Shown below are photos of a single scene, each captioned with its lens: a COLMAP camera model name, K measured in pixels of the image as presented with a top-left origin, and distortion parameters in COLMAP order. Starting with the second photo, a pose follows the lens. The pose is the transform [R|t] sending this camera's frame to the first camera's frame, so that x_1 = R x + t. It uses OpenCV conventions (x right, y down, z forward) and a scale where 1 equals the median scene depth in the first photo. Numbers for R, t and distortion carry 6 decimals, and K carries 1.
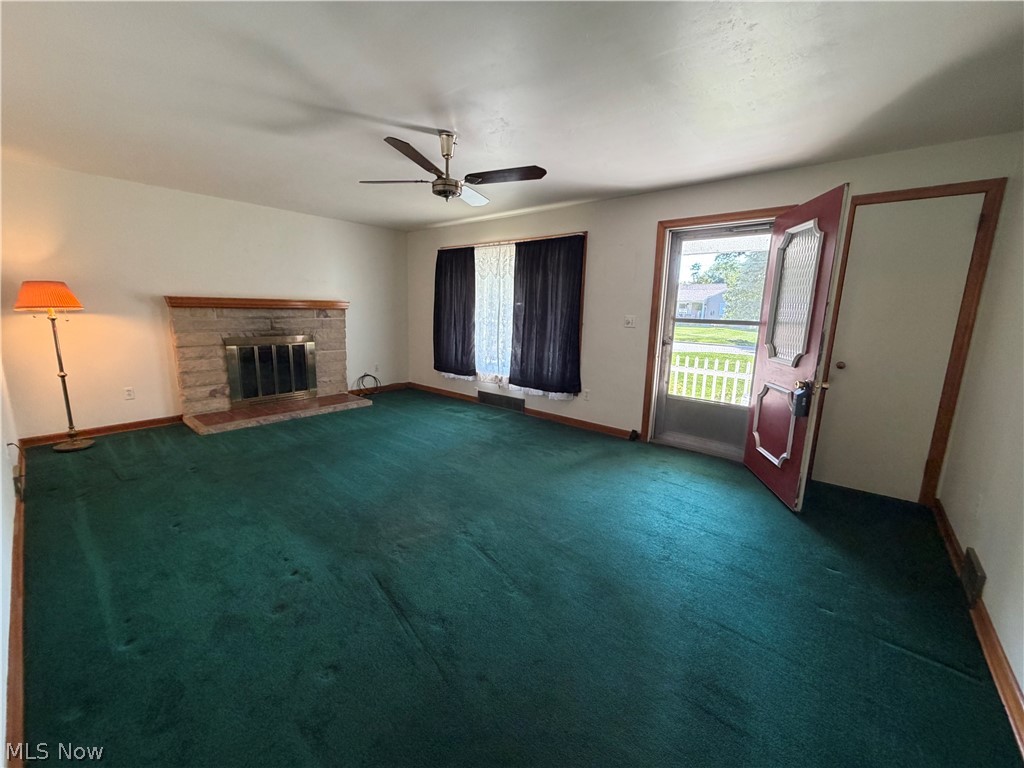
lens RADIAL K [[409.4, 0, 509.6], [0, 409.4, 382.9], [0, 0, 1]] dist [0.000250, 0.000212]
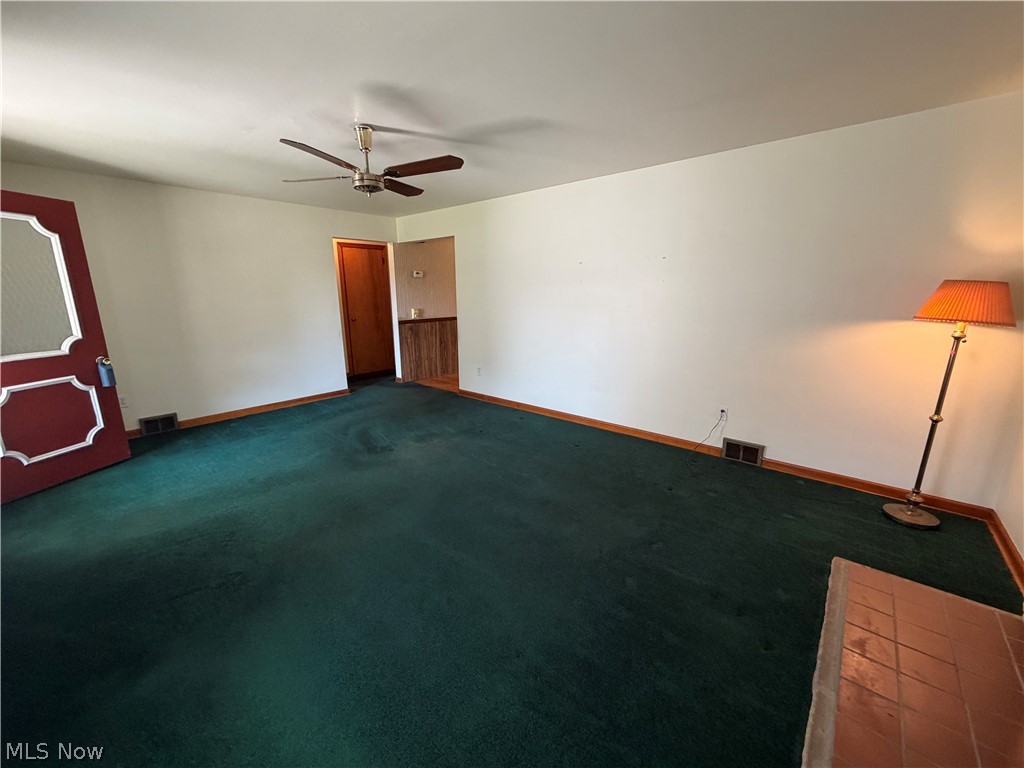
lens RADIAL K [[409.4, 0, 509.6], [0, 409.4, 382.9], [0, 0, 1]] dist [0.000250, 0.000212]
pose [[-0.999787, -0.019329, 0.007186, -0.298065], [-0.014837, 0.916247, 0.400338, -0.255766], [-0.014322, 0.400146, -0.916339, 1.229368]]
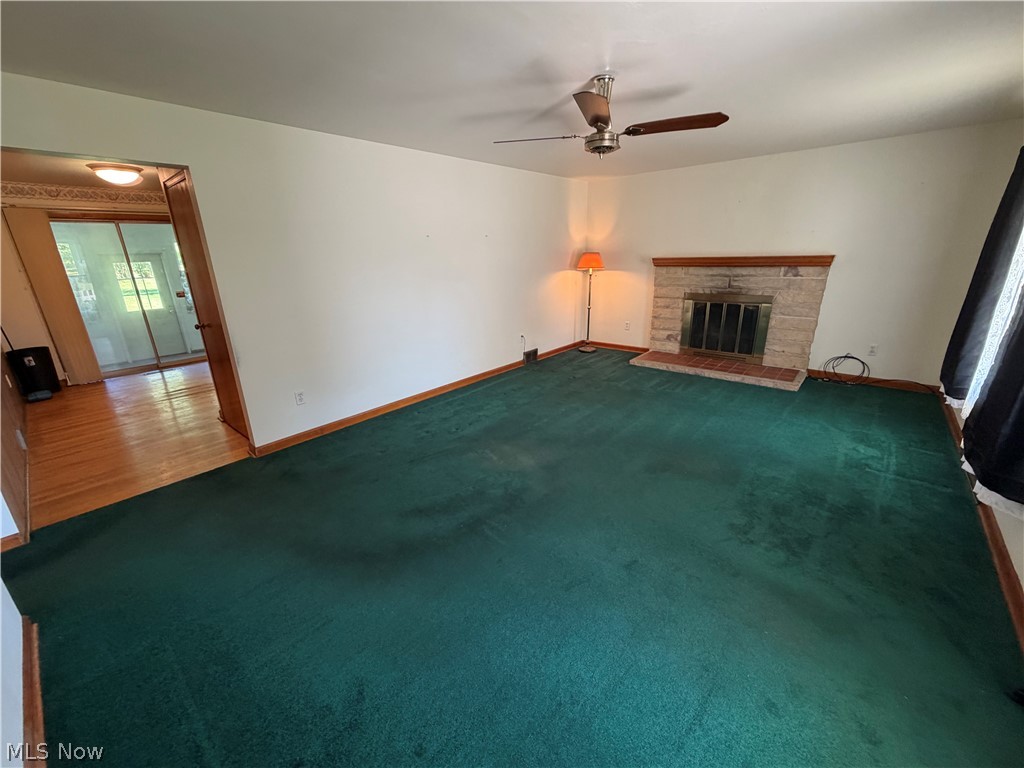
lens RADIAL K [[409.4, 0, 509.6], [0, 409.4, 382.9], [0, 0, 1]] dist [0.000250, 0.000212]
pose [[-0.011586, 0.284625, -0.958569, 0.503337], [-0.152162, 0.946967, 0.283020, -0.120125], [0.988288, 0.149136, 0.032337, 0.504684]]
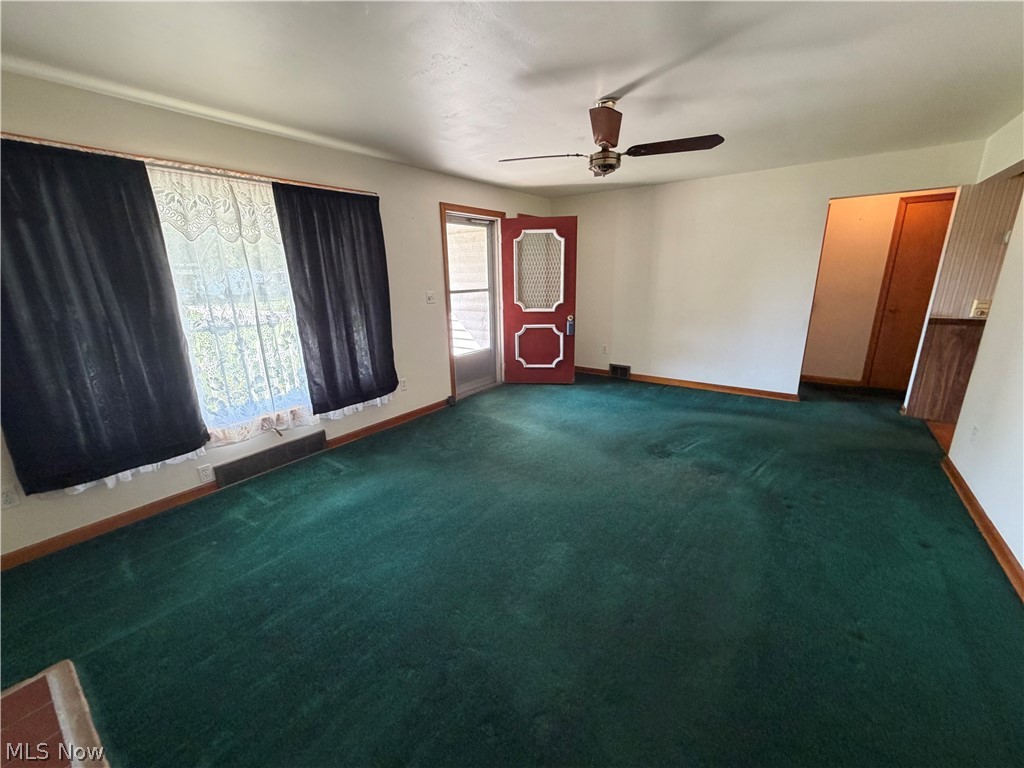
lens RADIAL K [[409.4, 0, 509.6], [0, 409.4, 382.9], [0, 0, 1]] dist [0.000250, 0.000212]
pose [[-0.070473, -0.280586, 0.957238, -0.685941], [0.202456, 0.935628, 0.289157, -0.186187], [-0.976752, 0.214176, -0.009130, 0.782014]]
